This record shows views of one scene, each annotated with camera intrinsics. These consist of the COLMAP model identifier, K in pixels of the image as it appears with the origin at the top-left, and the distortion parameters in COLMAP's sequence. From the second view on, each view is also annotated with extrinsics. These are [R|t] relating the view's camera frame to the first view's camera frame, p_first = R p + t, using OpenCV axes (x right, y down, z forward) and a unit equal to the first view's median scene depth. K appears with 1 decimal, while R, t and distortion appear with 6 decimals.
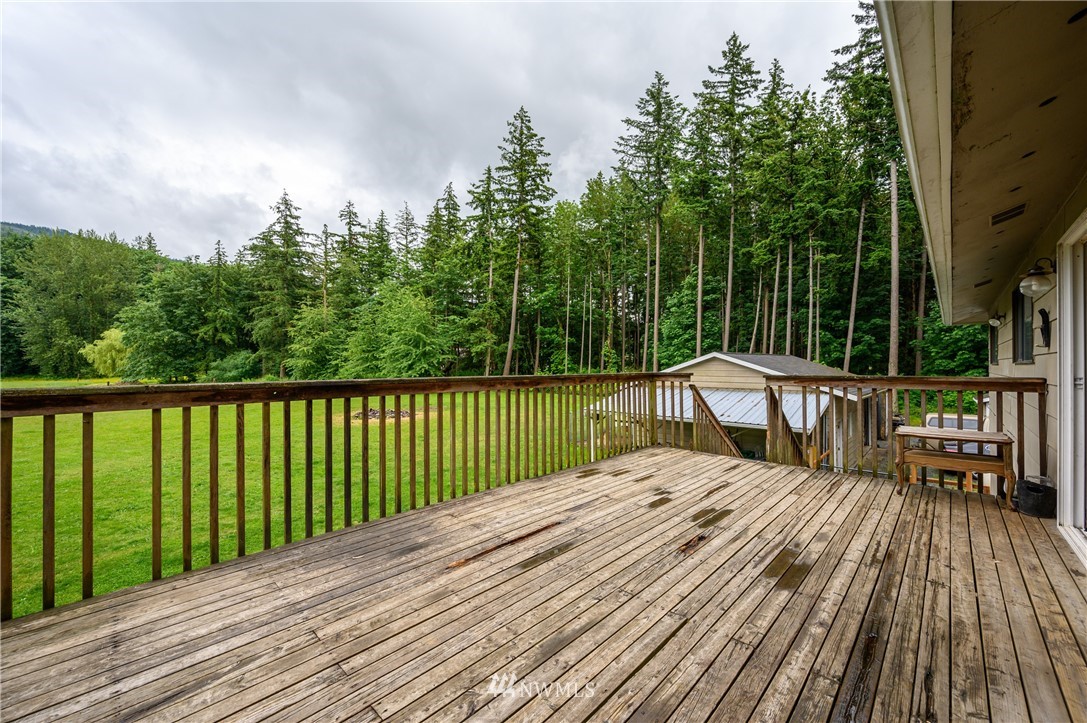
lens RADIAL K [[428.2, 0, 544.3], [0, 428.2, 361.8], [0, 0, 1]] dist [-0.001406, 0.000161]
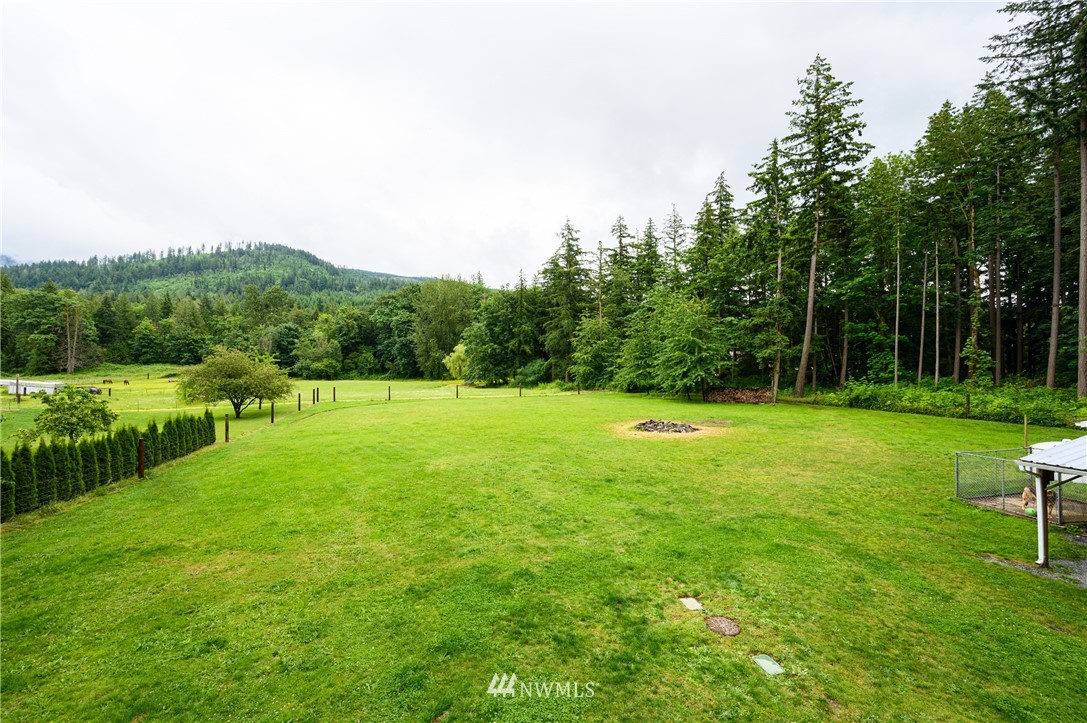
lens RADIAL K [[428.2, 0, 540.4], [0, 428.2, 360.4], [0, 0, 1]] dist [-0.001406, 0.000161]
pose [[0.822960, -0.014113, -0.567924, -0.032536], [0.007285, 0.999871, -0.014289, -0.006588], [0.568053, 0.007622, 0.822957, 0.033690]]
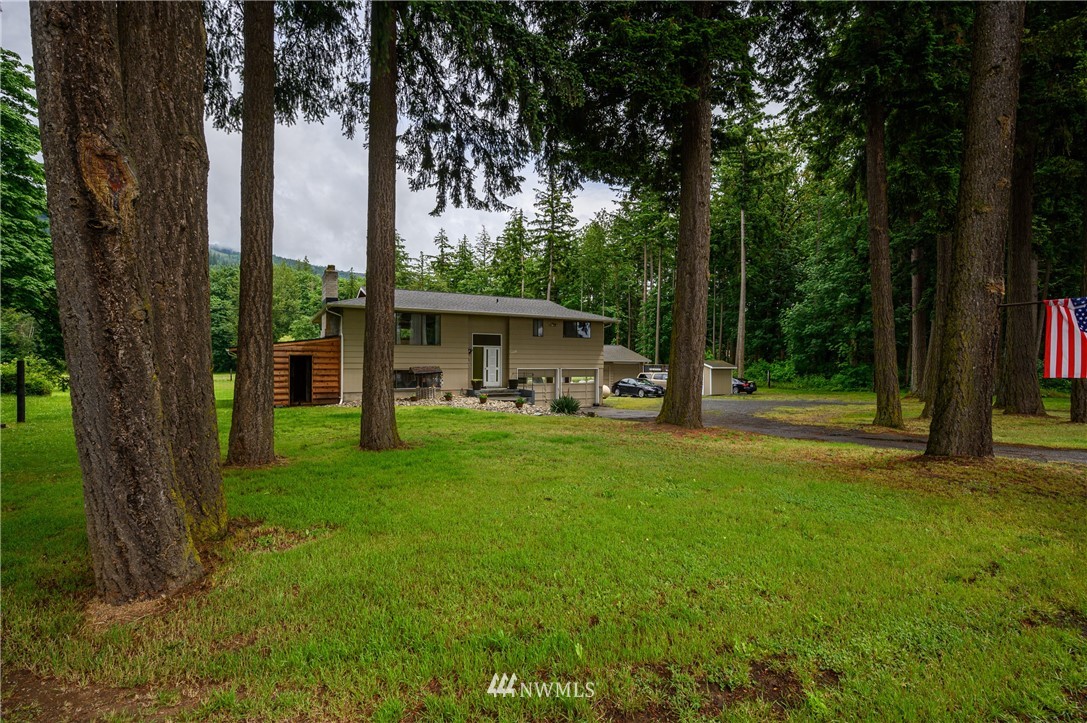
lens RADIAL K [[505.5, 0, 541.8], [0, 505.5, 359.3], [0, 0, 1]] dist [0.002273, -0.001509]
pose [[0.955008, -0.006476, -0.296508, 0.356775], [0.003637, 0.999942, -0.010126, 0.024019], [0.296557, 0.008592, 0.954977, -0.430229]]
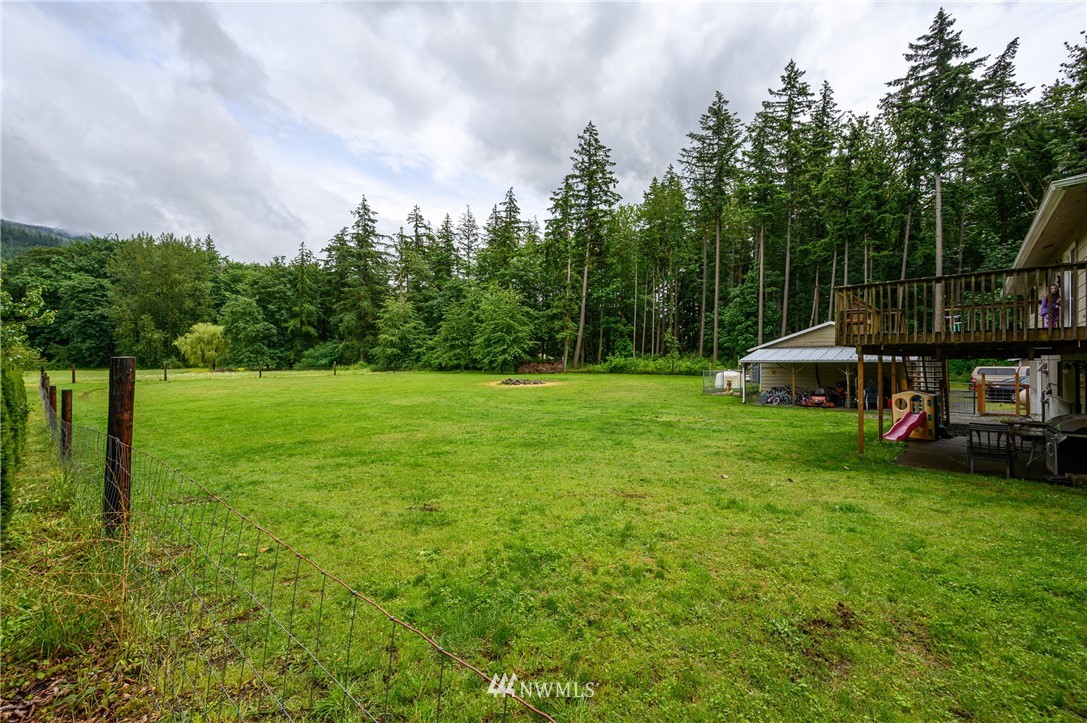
lens RADIAL K [[428.2, 0, 544.1], [0, 428.2, 362.2], [0, 0, 1]] dist [-0.001406, 0.000161]
pose [[0.999763, -0.003239, -0.021532, -0.151517], [0.003401, 0.999966, 0.007490, 0.028462], [0.021507, -0.007562, 0.999740, -0.133197]]
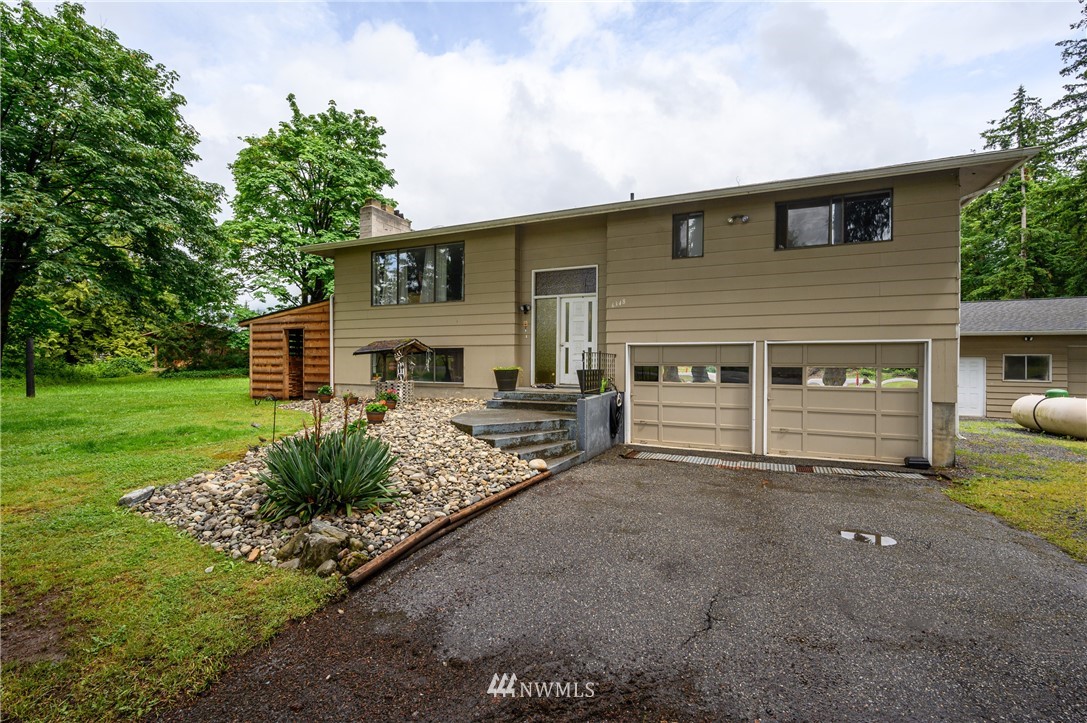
lens RADIAL K [[470.4, 0, 546.1], [0, 470.4, 358.7], [0, 0, 1]] dist [0.001704, 0.000465]
pose [[0.331323, -0.005444, -0.943502, 0.353805], [0.003469, 0.999984, -0.004552, 0.033864], [0.943511, -0.001765, 0.331337, -0.088333]]
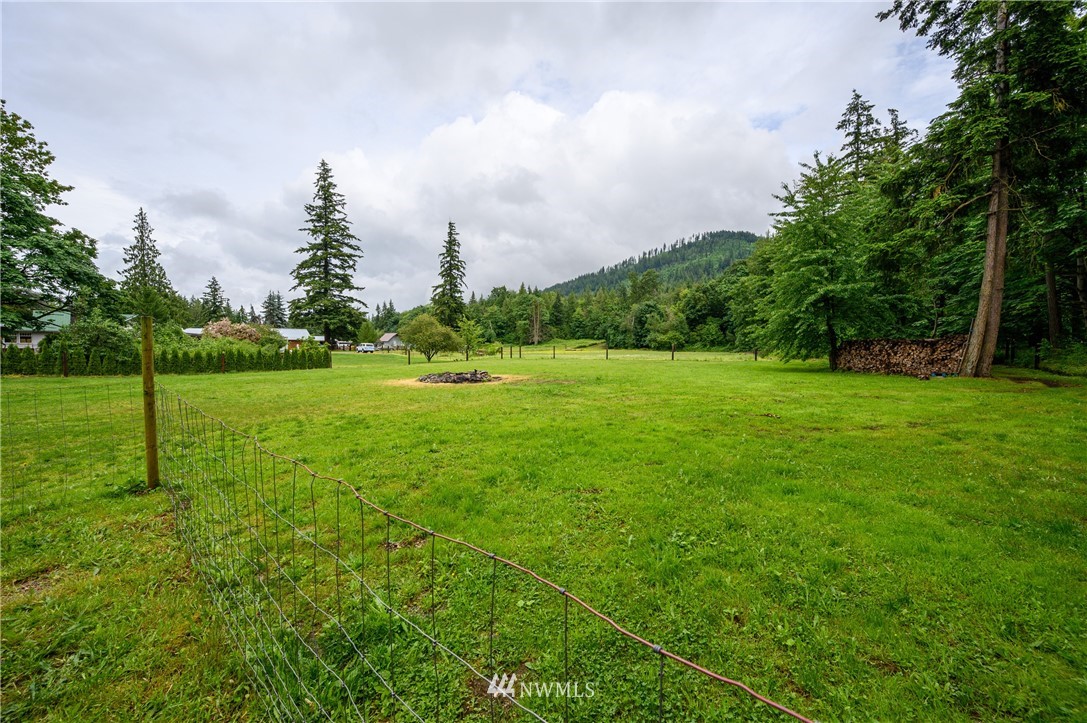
lens RADIAL K [[428.2, 0, 540.8], [0, 428.2, 352.7], [0, 0, 1]] dist [-0.001406, 0.000161]
pose [[-0.001895, 0.011141, -0.999936, 0.167951], [0.003636, 0.999931, 0.011134, 0.040511], [0.999992, -0.003615, -0.001935, 0.605357]]
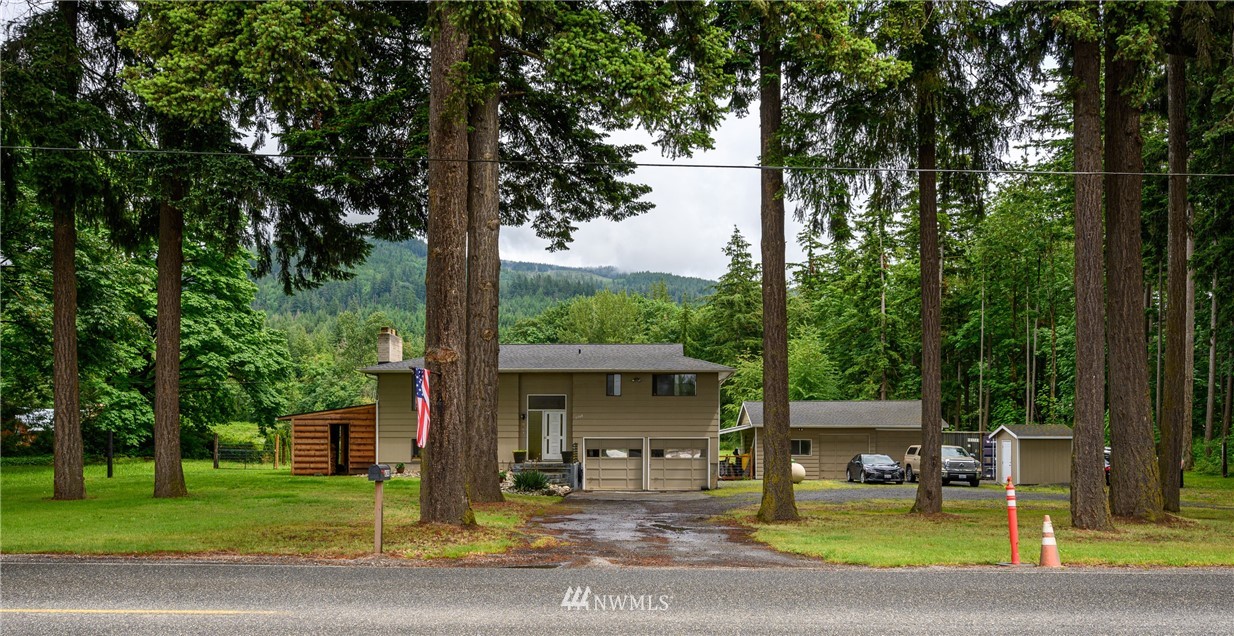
lens RADIAL K [[833.6, 0, 624.0], [0, 833.6, 416.0], [0, 0, 1]] dist [0.006307, 0.000708]
pose [[0.659876, -0.019297, -0.751127, 0.664126], [0.004707, 0.999757, -0.021549, 0.025135], [0.751360, 0.010684, 0.659806, -0.371842]]
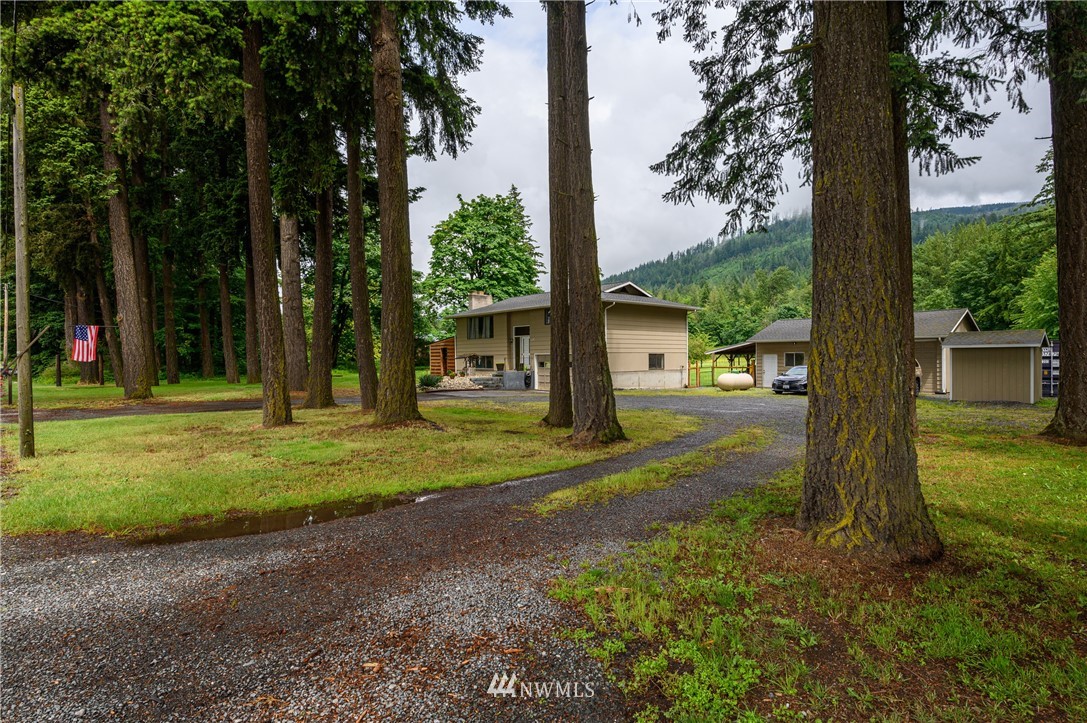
lens RADIAL K [[550.8, 0, 545.8], [0, 550.8, 360.5], [0, 0, 1]] dist [0.000029, 0.000403]
pose [[-0.071338, 0.005959, -0.997434, 0.777217], [0.017135, 0.999842, 0.004747, 0.031861], [0.997305, -0.016752, -0.071429, 0.049559]]
